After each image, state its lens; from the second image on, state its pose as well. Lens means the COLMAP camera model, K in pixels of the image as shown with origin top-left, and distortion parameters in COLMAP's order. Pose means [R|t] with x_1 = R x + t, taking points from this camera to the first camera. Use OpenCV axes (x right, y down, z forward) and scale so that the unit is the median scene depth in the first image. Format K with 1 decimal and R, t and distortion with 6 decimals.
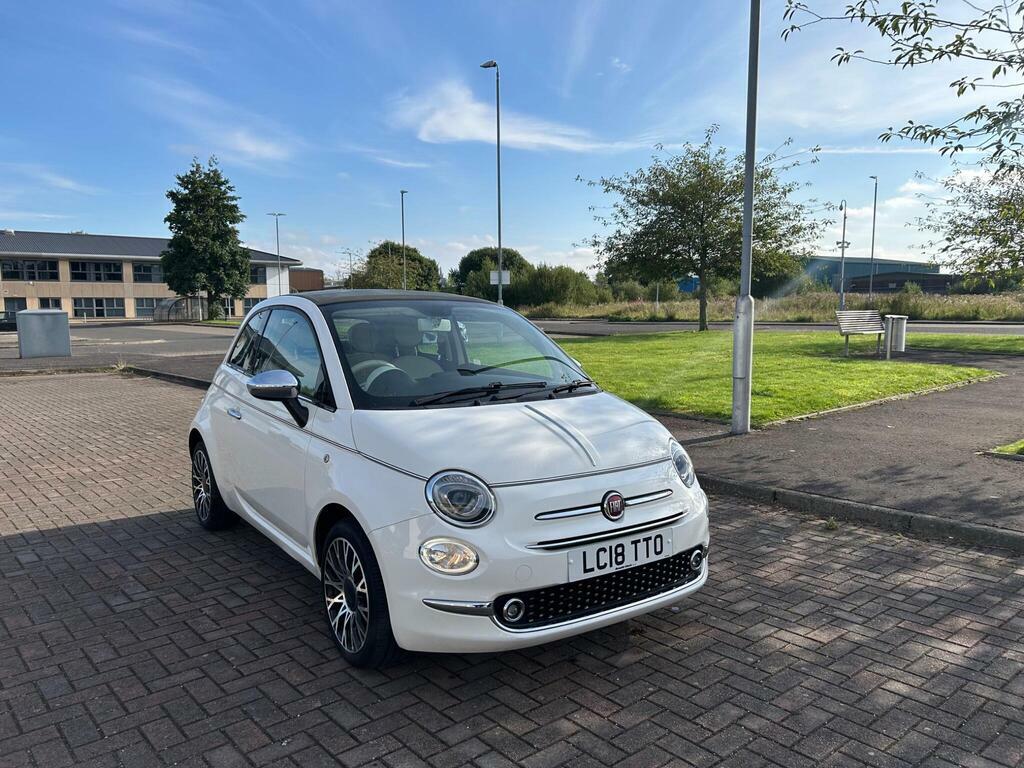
lens RADIAL K [[782.1, 0, 512.0], [0, 782.1, 384.0], [0, 0, 1]] dist [0.063701, -0.081181]
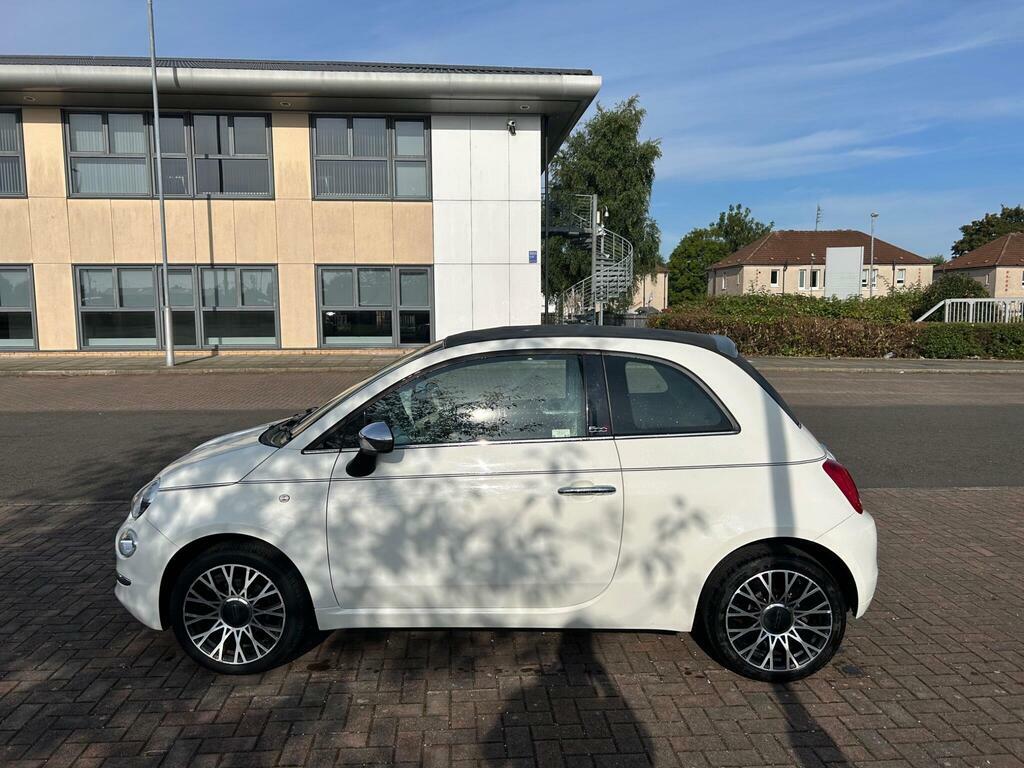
lens RADIAL K [[777.7, 0, 492.3], [0, 777.7, 383.6], [0, 0, 1]] dist [0.031743, -0.008609]
pose [[-0.605201, 0.087418, -0.791258, 0.713077], [-0.074964, 0.983278, 0.165969, -0.248010], [0.792535, 0.159761, -0.588527, 1.863181]]
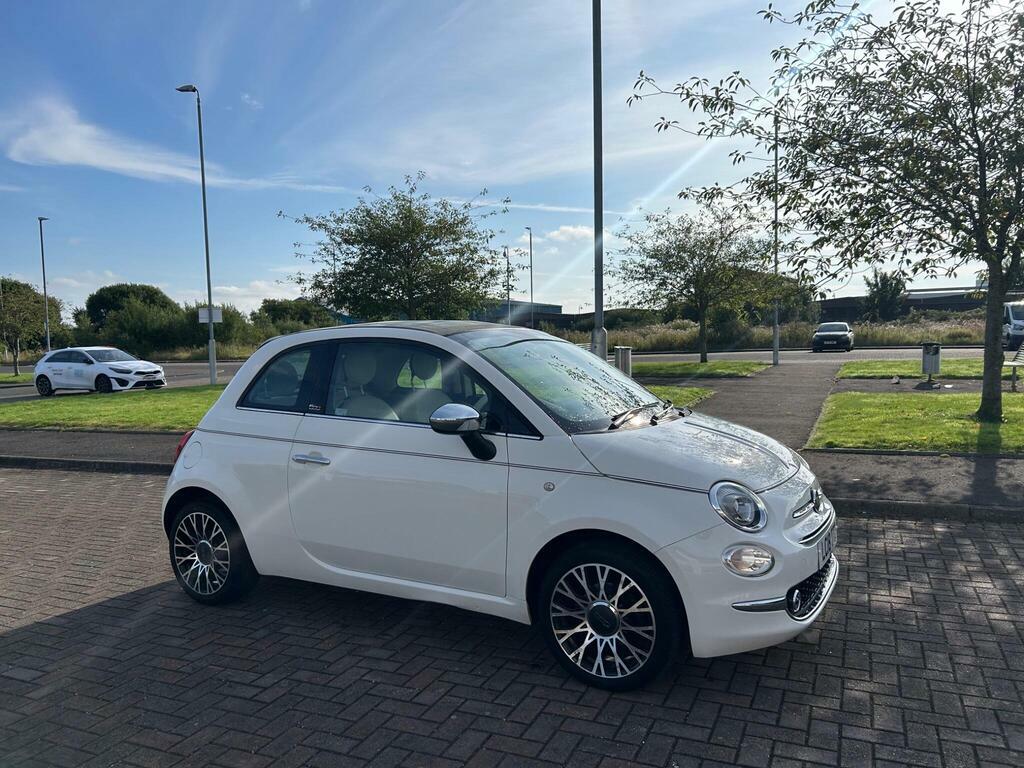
lens RADIAL K [[782.1, 0, 512.0], [0, 782.1, 384.0], [0, 0, 1]] dist [0.063701, -0.081181]
pose [[0.902950, -0.042992, 0.427590, -0.621026], [0.064348, 0.997292, -0.035613, -0.001625], [-0.424901, 0.059671, 0.903271, 0.115496]]
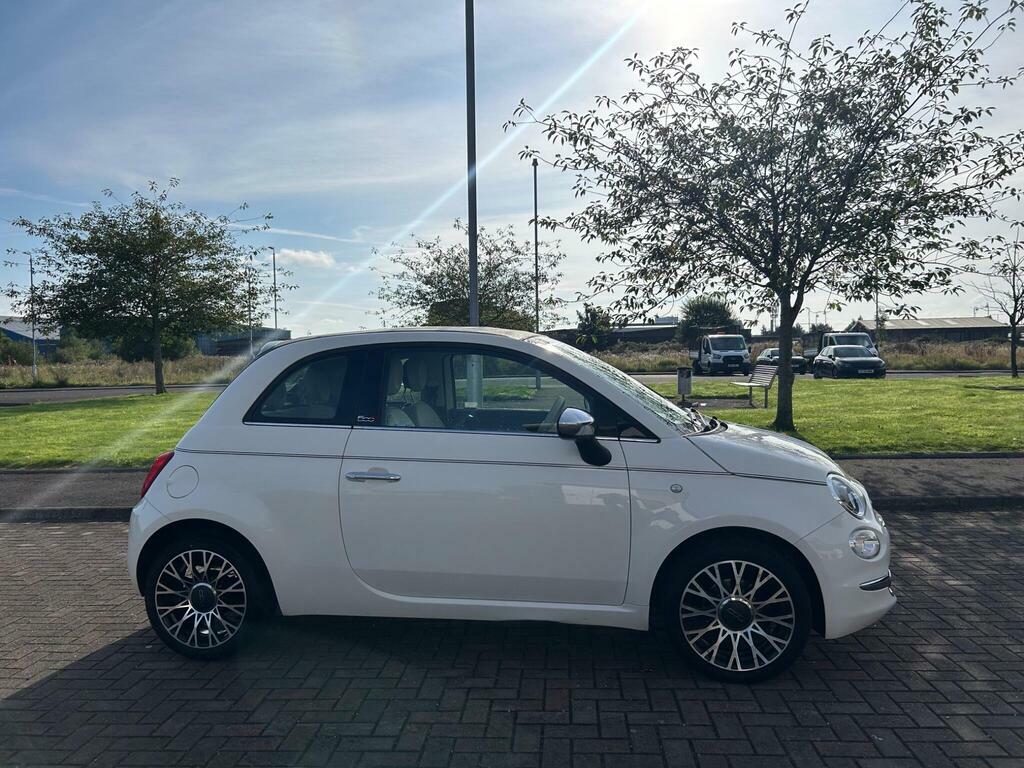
lens RADIAL K [[779.2, 0, 520.6], [0, 779.2, 383.7], [0, 0, 1]] dist [0.057477, -0.062031]
pose [[0.693758, -0.030701, 0.719553, -0.965811], [0.088959, 0.995093, -0.043313, -0.009979], [-0.714693, 0.094059, 0.693085, 0.401710]]
